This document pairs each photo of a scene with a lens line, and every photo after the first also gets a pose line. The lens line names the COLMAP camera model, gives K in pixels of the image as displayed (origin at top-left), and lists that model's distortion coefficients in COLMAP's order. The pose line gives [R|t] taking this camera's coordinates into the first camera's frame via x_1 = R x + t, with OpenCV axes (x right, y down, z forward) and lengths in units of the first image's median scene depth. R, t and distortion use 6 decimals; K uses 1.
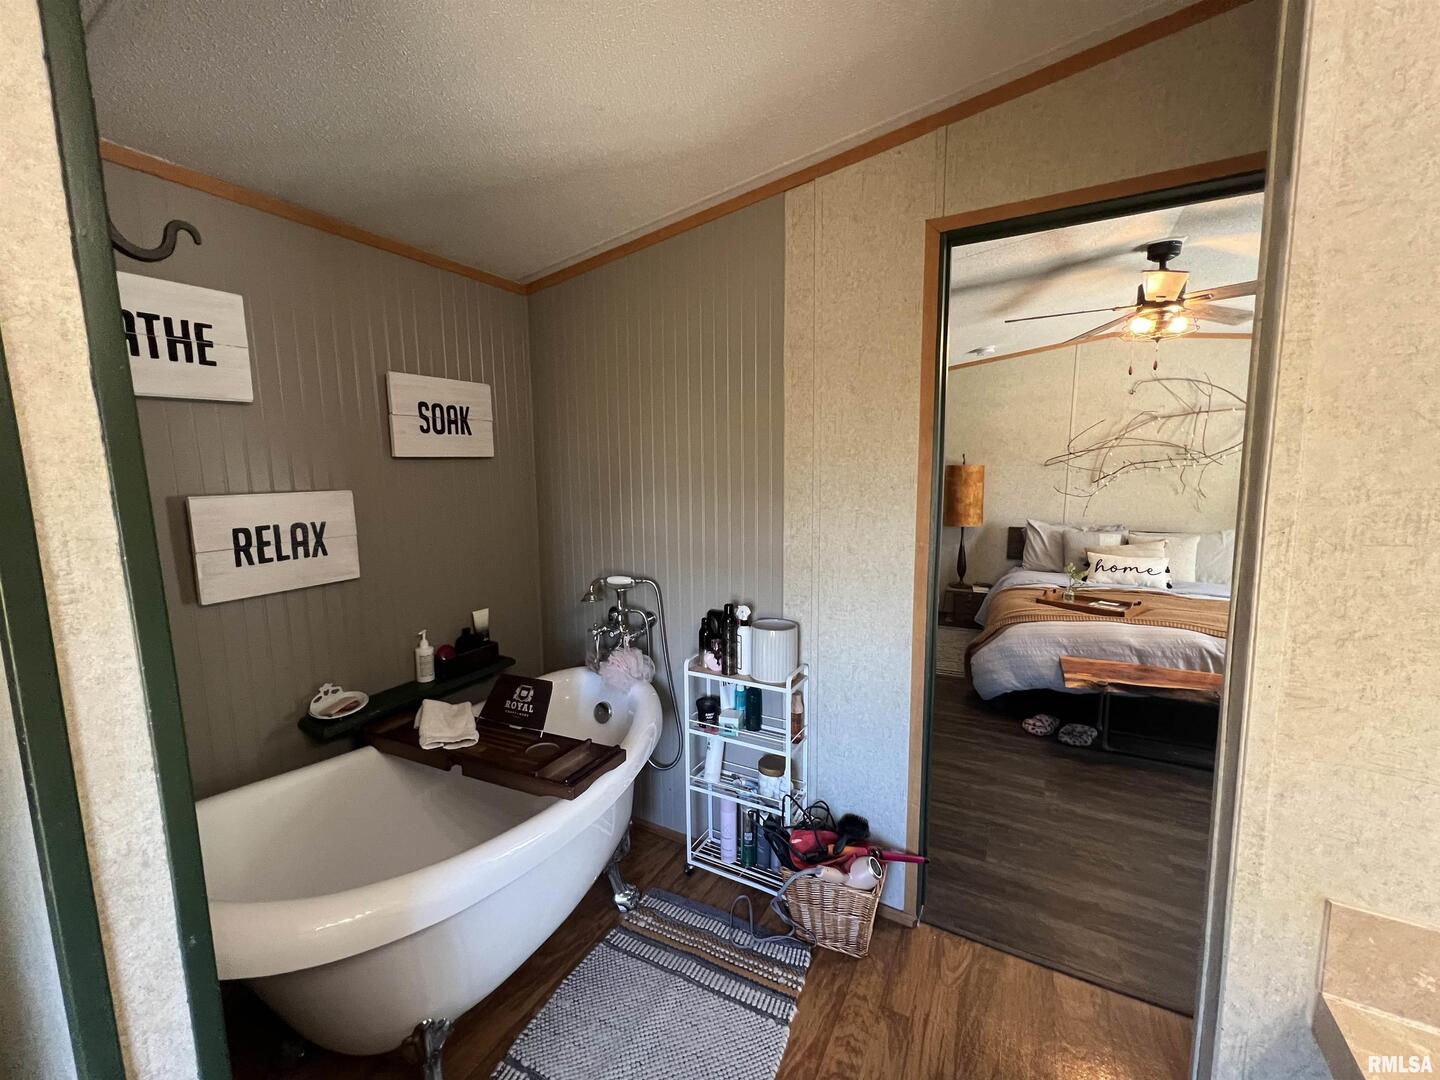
lens RADIAL K [[580.7, 0, 719.0], [0, 580.7, 538.5], [0, 0, 1]] dist [0.001473, -0.000317]
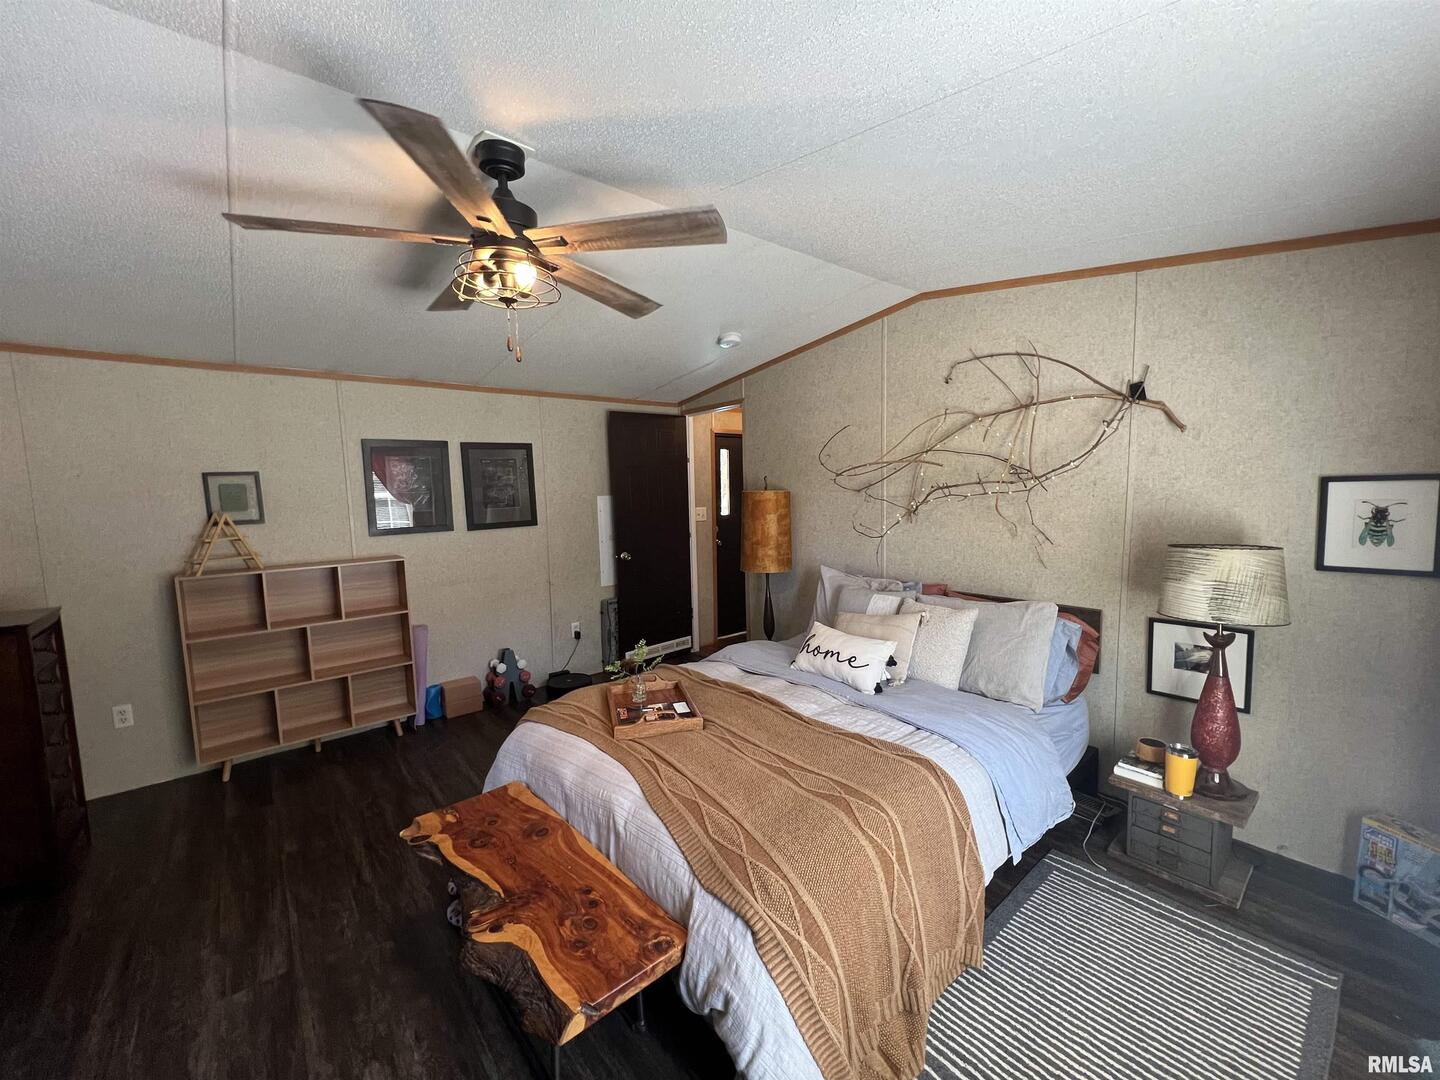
lens RADIAL K [[580.7, 0, 723.1], [0, 580.7, 540.0], [0, 0, 1]] dist [0.001473, -0.000317]
pose [[0.931686, 0.024913, -0.362410, 0.732192], [-0.034363, 0.999216, -0.019649, -0.051025], [0.361636, 0.030760, 0.931812, 0.310413]]
